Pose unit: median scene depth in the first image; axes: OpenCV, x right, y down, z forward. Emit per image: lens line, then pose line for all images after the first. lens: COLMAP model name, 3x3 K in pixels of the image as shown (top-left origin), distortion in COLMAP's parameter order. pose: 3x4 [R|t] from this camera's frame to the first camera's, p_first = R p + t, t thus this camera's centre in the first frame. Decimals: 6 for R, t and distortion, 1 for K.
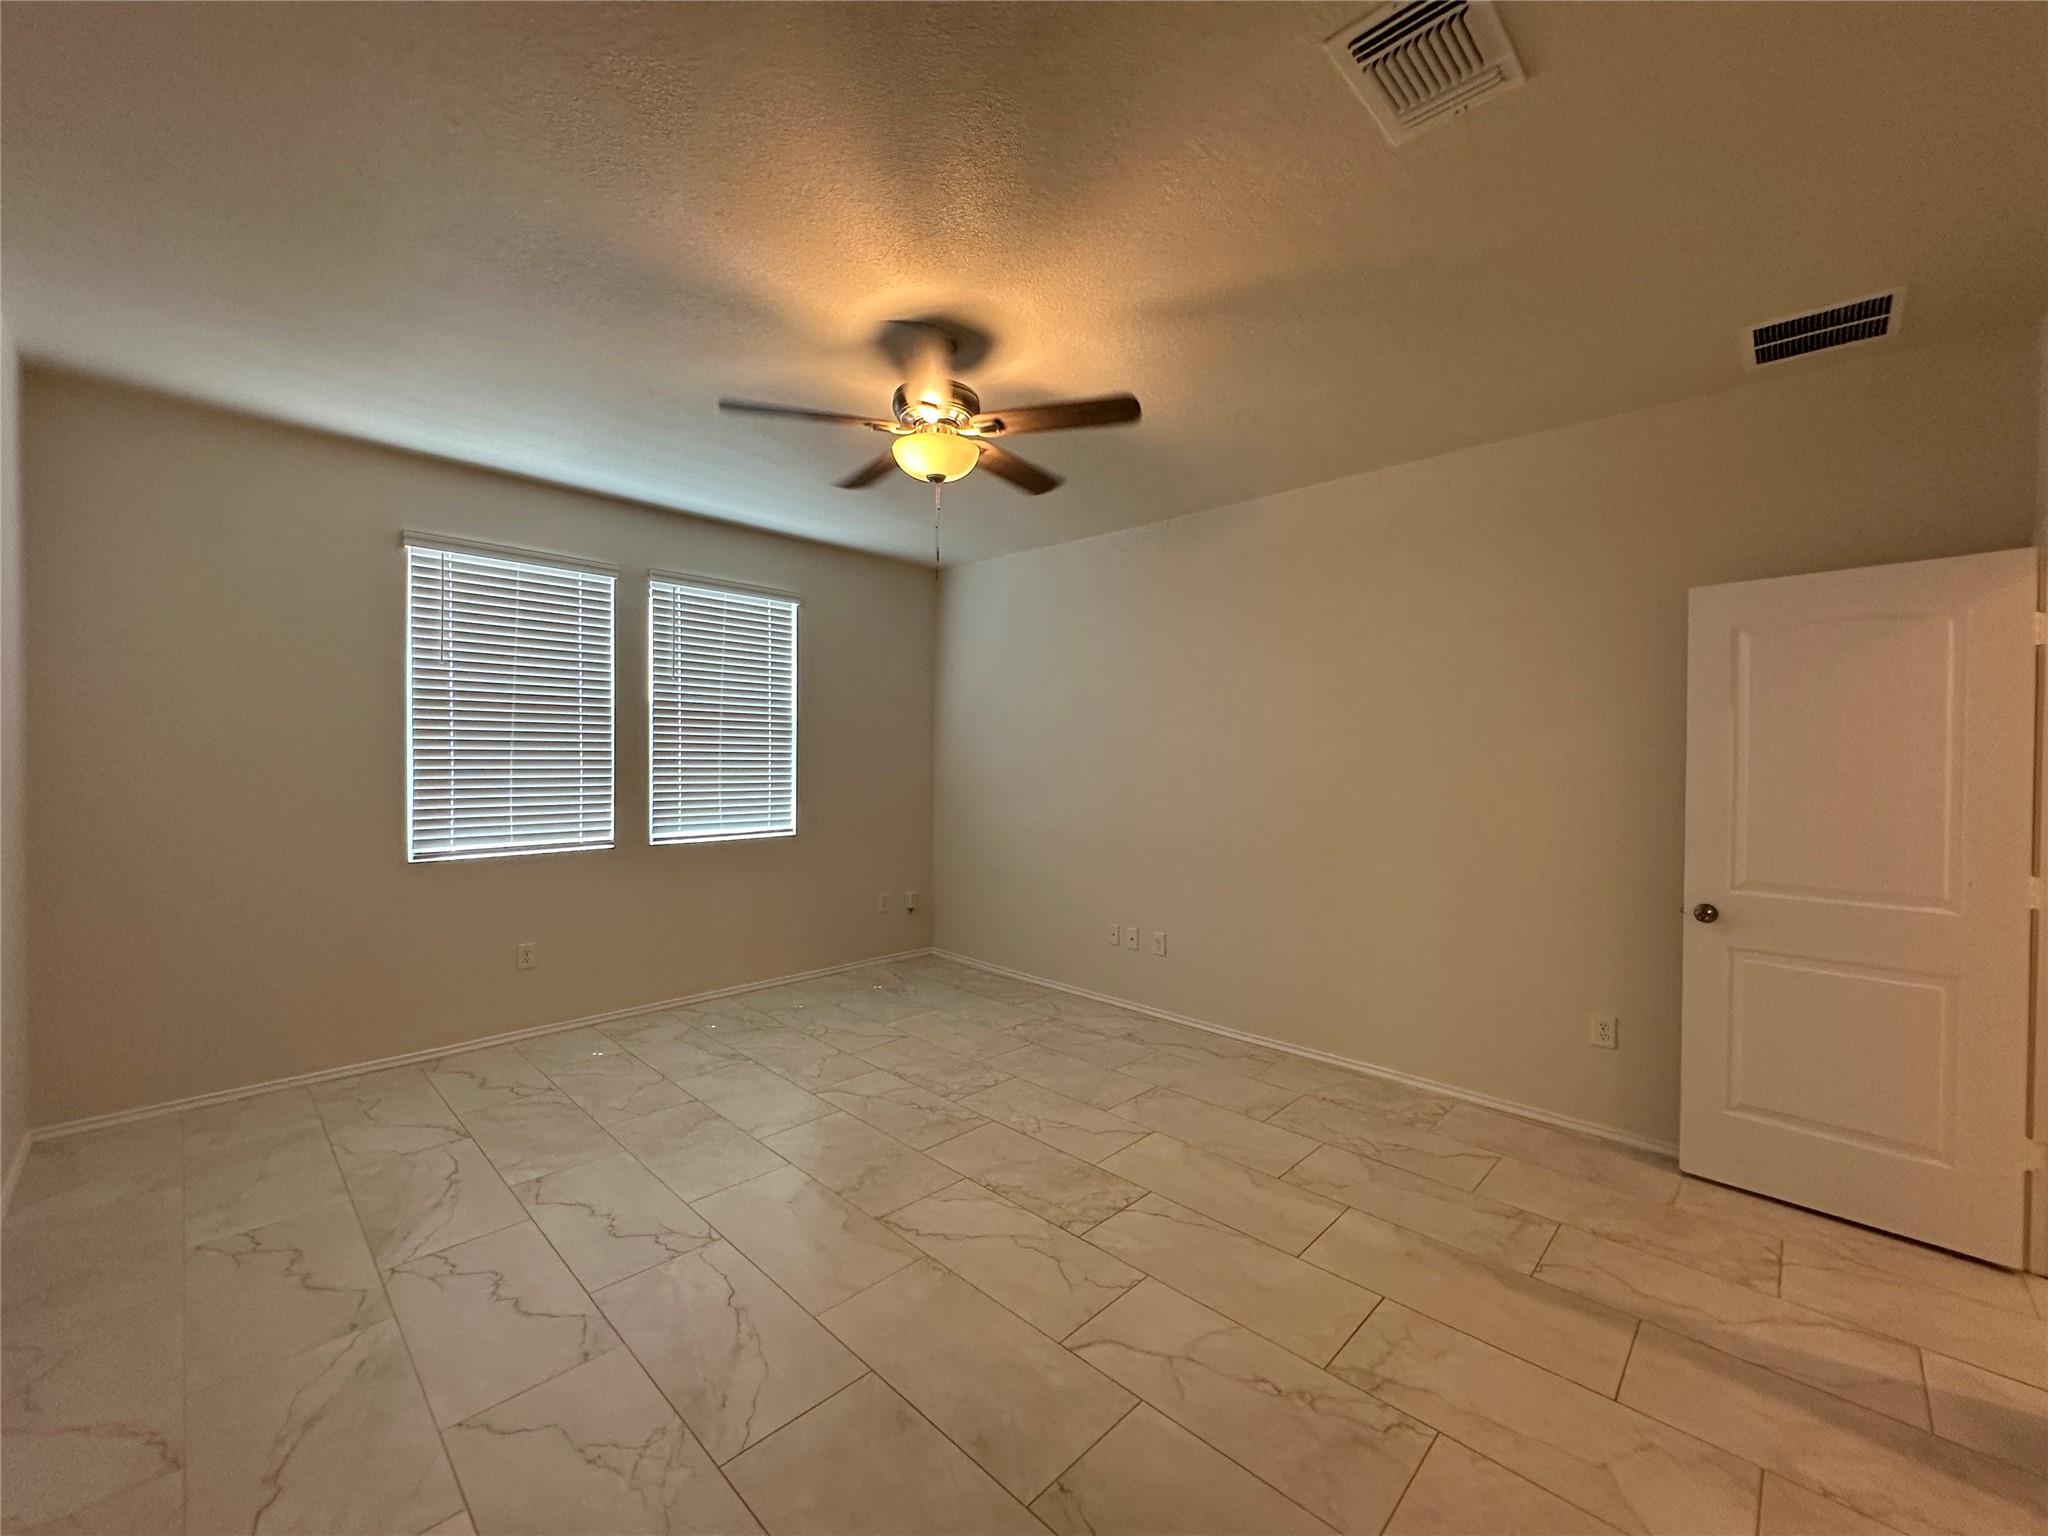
lens RADIAL K [[811.6, 0, 1033.9], [0, 811.6, 799.2], [0, 0, 1]] dist [-0.001691, 0.000139]
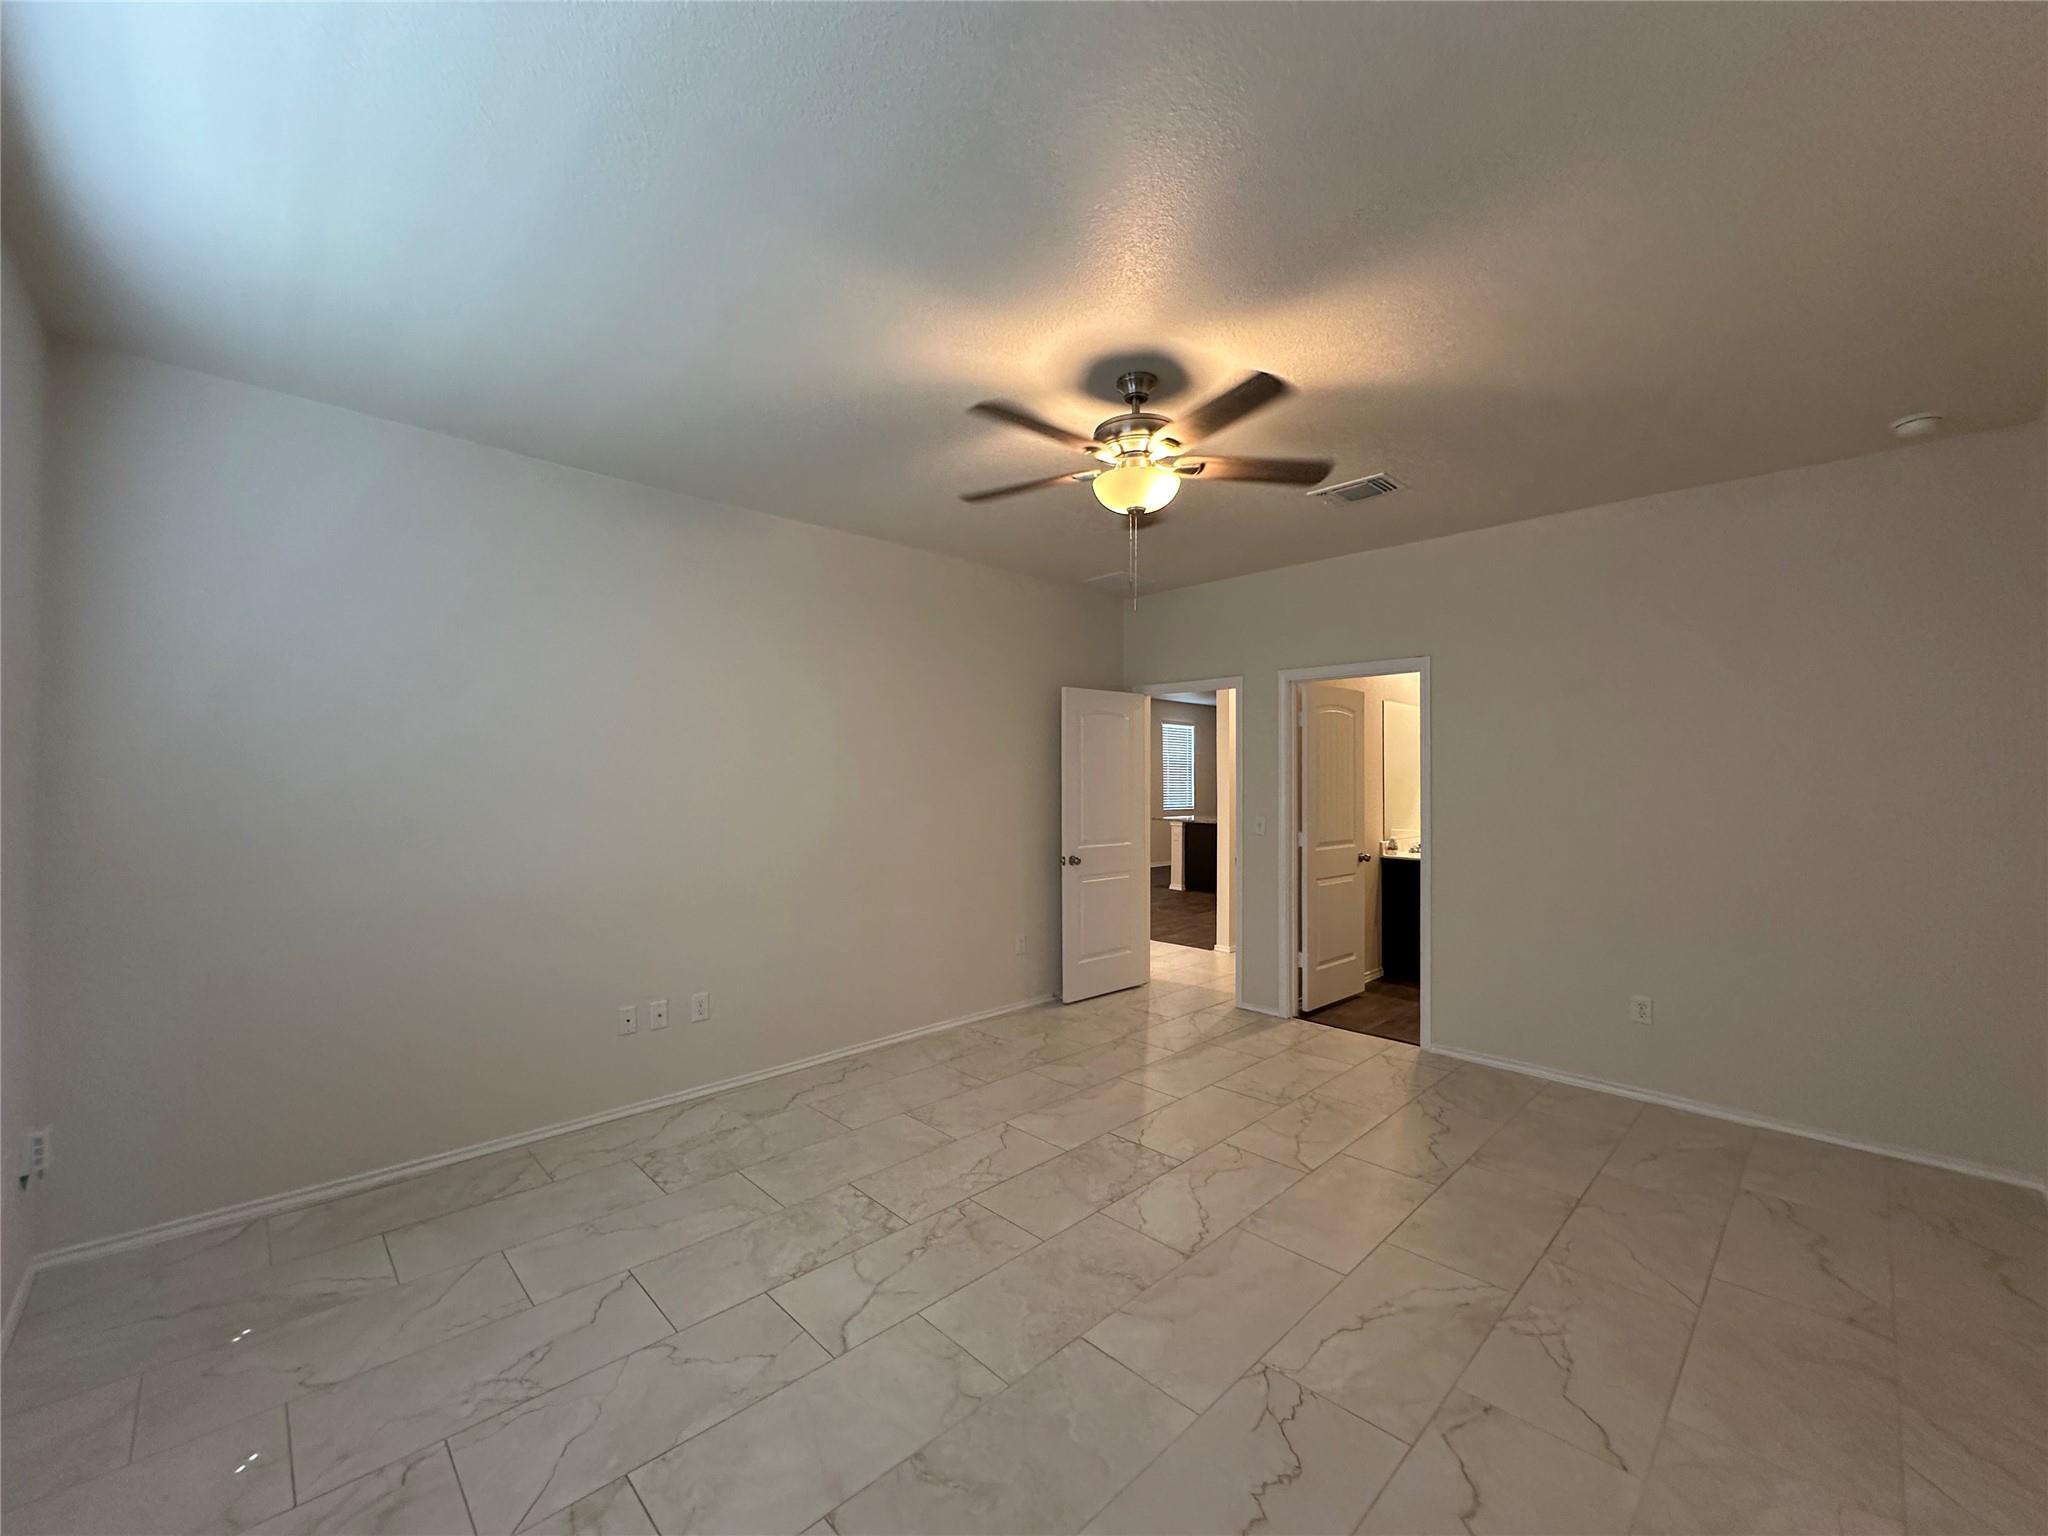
lens RADIAL K [[818.5, 0, 1022.7], [0, 818.5, 765.4], [0, 0, 1]] dist [-0.003237, 0.000405]
pose [[0.040178, 0.005438, 0.999178, -0.923773], [0.049868, 0.998728, -0.007440, -0.058829], [-0.997947, 0.050126, 0.039856, 0.879274]]
